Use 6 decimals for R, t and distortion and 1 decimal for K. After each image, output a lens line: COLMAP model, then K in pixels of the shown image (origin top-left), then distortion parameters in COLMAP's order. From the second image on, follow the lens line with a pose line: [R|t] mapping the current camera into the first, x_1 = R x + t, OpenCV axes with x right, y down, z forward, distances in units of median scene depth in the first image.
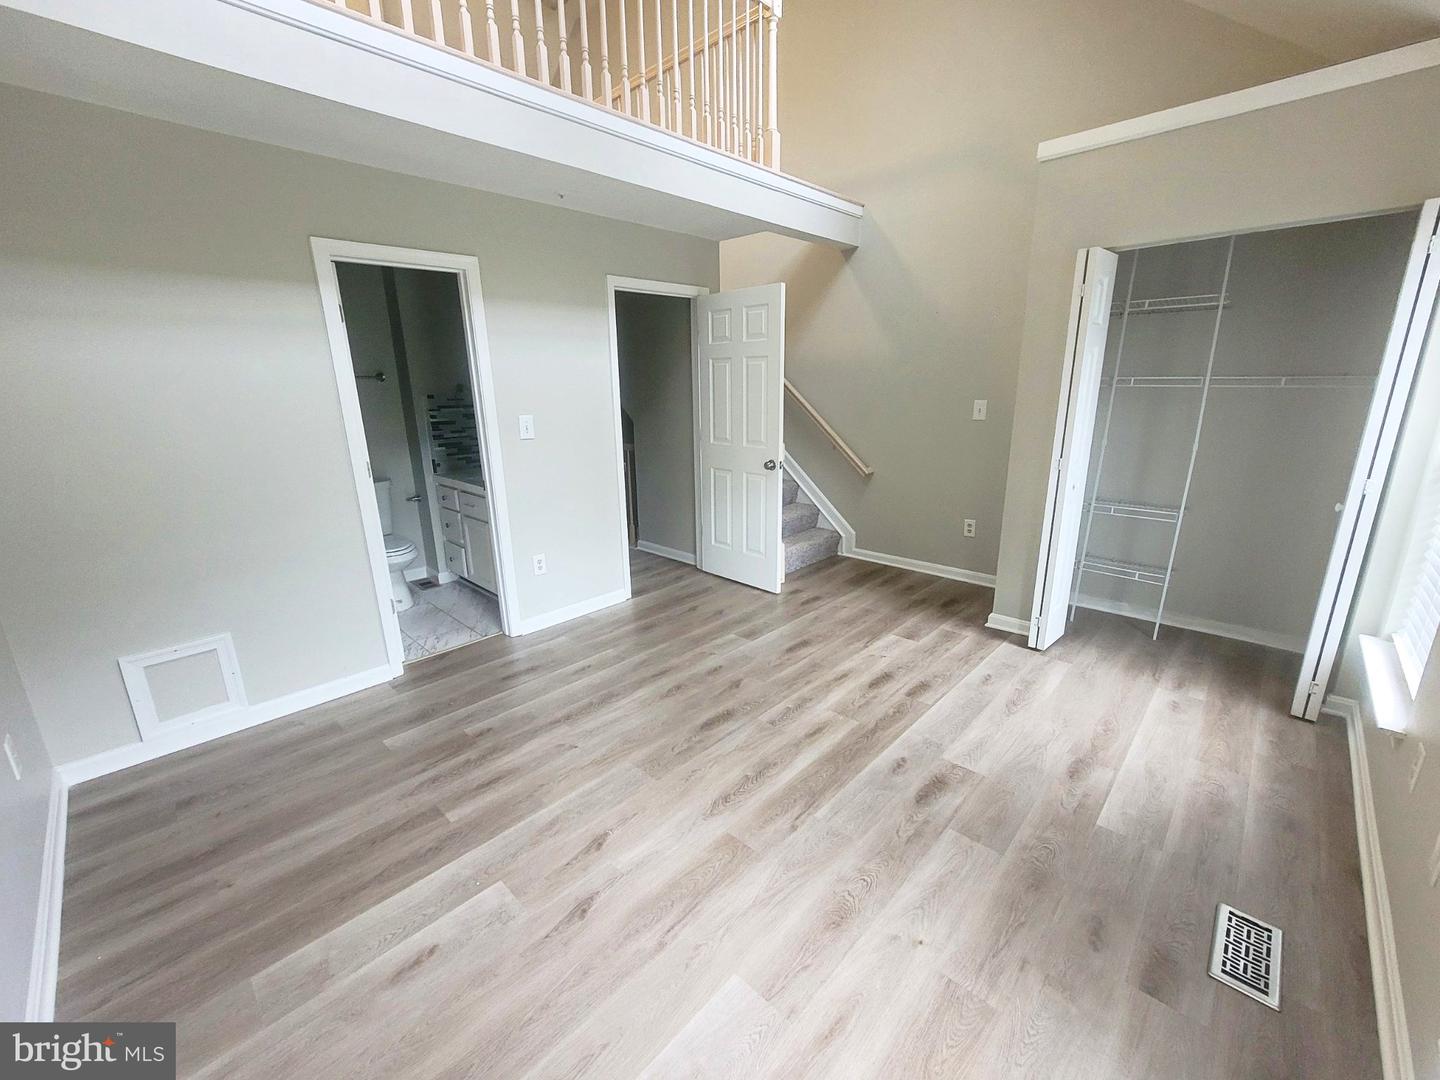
lens RADIAL K [[587.6, 0, 714.2], [0, 587.6, 540.1], [0, 0, 1]] dist [-0.008316, -0.000484]
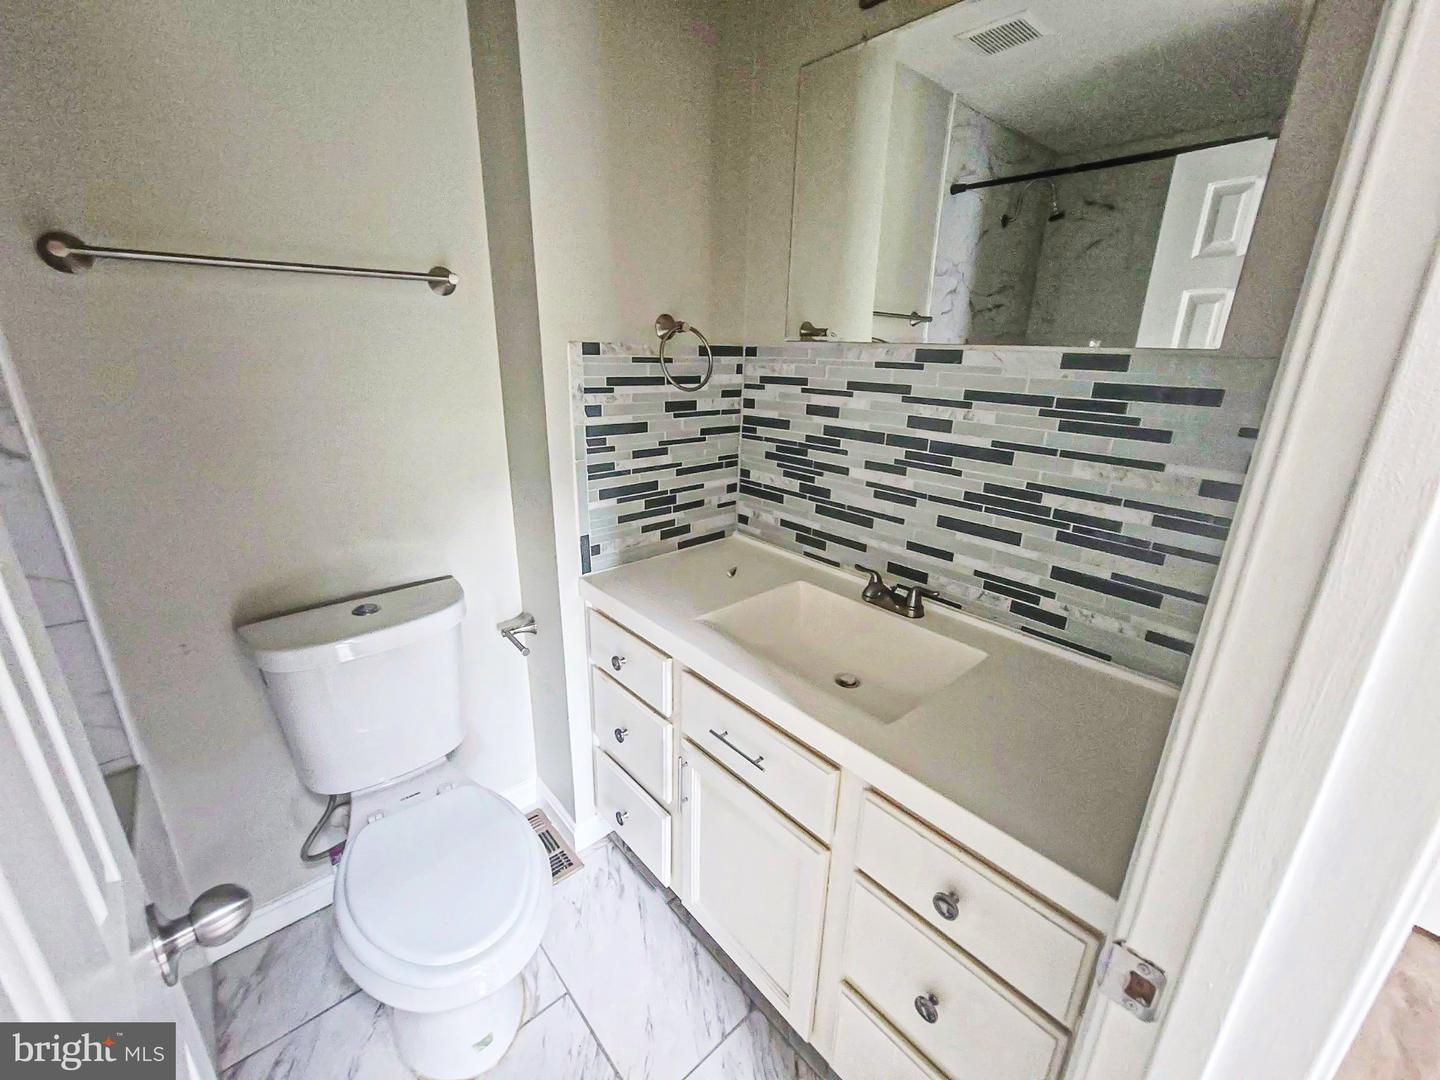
lens RADIAL K [[587.6, 0, 721.6], [0, 587.6, 536.5], [0, 0, 1]] dist [-0.008316, -0.000484]
pose [[0.996395, 0.062088, -0.057808, -0.332345], [-0.058864, 0.996700, 0.055893, -0.140791], [0.061088, -0.052288, 0.996762, 0.581318]]
